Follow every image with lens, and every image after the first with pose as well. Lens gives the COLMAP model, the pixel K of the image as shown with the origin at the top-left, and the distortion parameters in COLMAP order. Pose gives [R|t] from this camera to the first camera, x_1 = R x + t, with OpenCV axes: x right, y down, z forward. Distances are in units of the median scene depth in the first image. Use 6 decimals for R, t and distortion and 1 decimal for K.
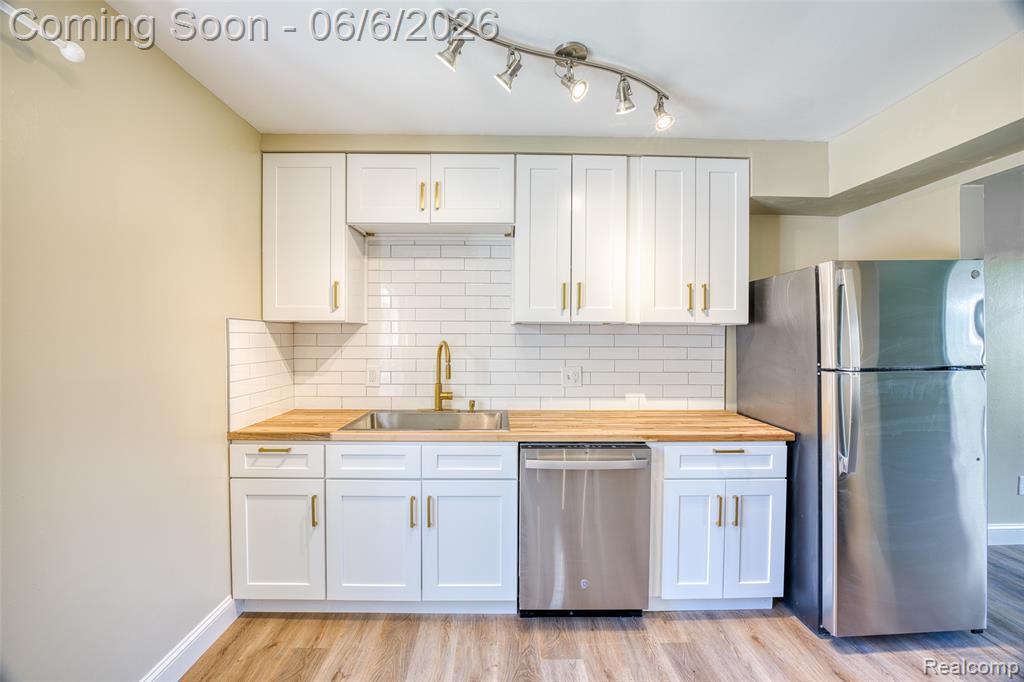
lens RADIAL K [[416.0, 0, 505.1], [0, 416.0, 339.1], [0, 0, 1]] dist [-0.024629, 0.001809]
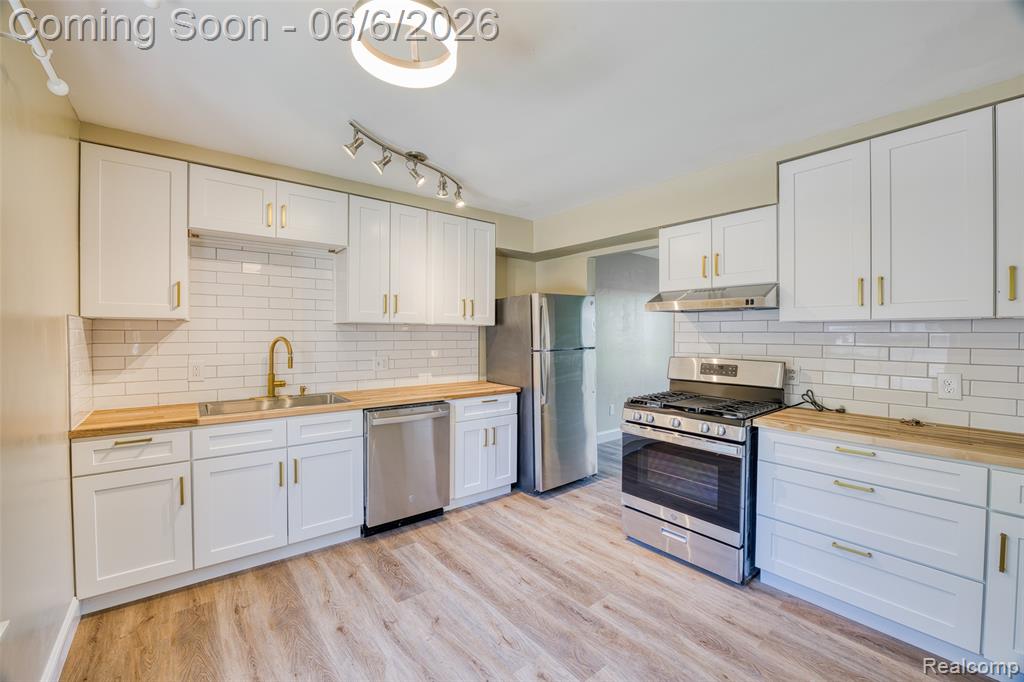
lens RADIAL K [[416.0, 0, 502.6], [0, 416.0, 338.1], [0, 0, 1]] dist [-0.024629, 0.001809]
pose [[0.803538, -0.007914, 0.595201, -0.417467], [0.004333, 0.999963, 0.007446, 0.002126], [-0.595237, -0.003404, 0.803543, -0.388618]]
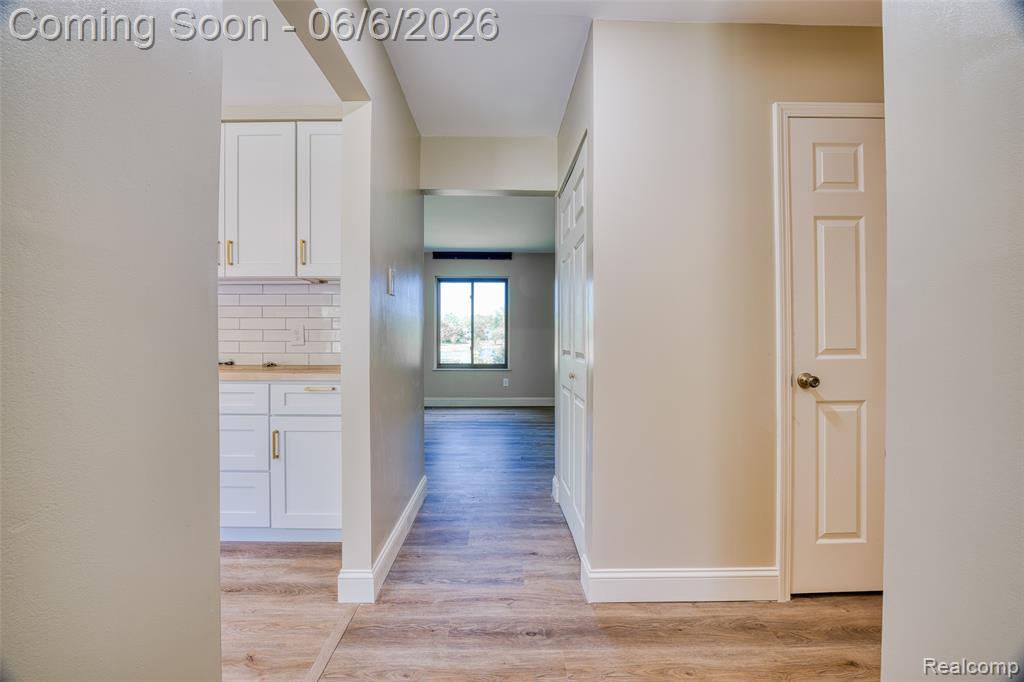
lens RADIAL K [[416.0, 0, 512.2], [0, 416.0, 339.2], [0, 0, 1]] dist [-0.024629, 0.001809]
pose [[0.014513, -0.005768, 0.999878, -0.254754], [0.007533, 0.999956, 0.005659, 0.145277], [-0.999866, 0.007450, 0.014556, -0.957656]]
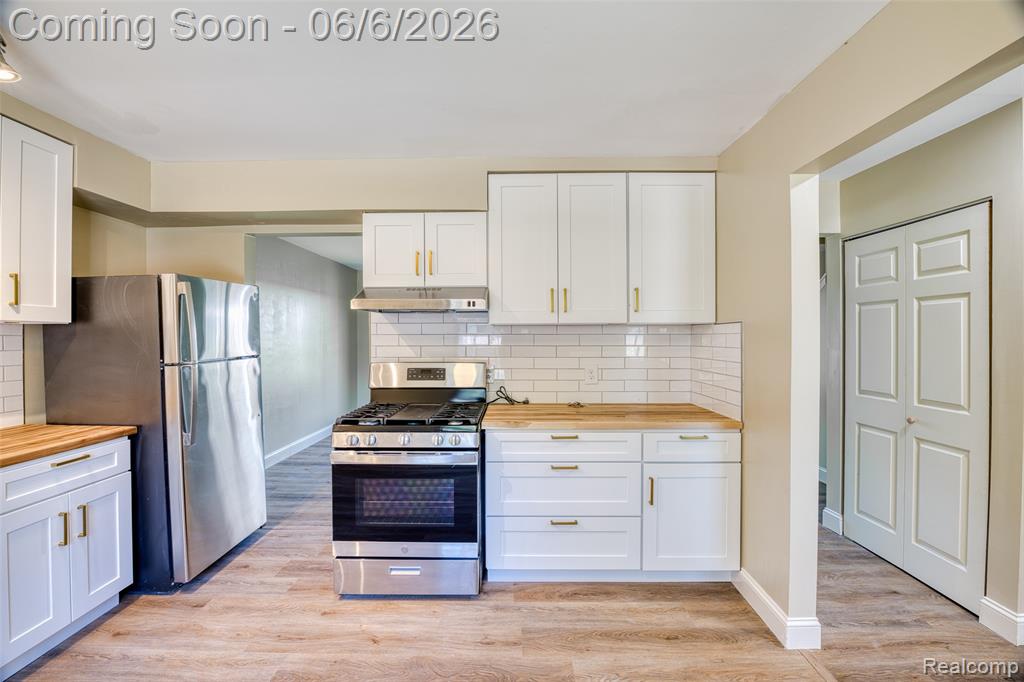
lens RADIAL K [[416.0, 0, 507.7], [0, 416.0, 336.4], [0, 0, 1]] dist [-0.024629, 0.001809]
pose [[0.039166, -0.006072, 0.999214, -0.321819], [0.009874, 0.999935, 0.005690, -0.002726], [-0.999184, 0.009643, 0.039224, -0.017749]]
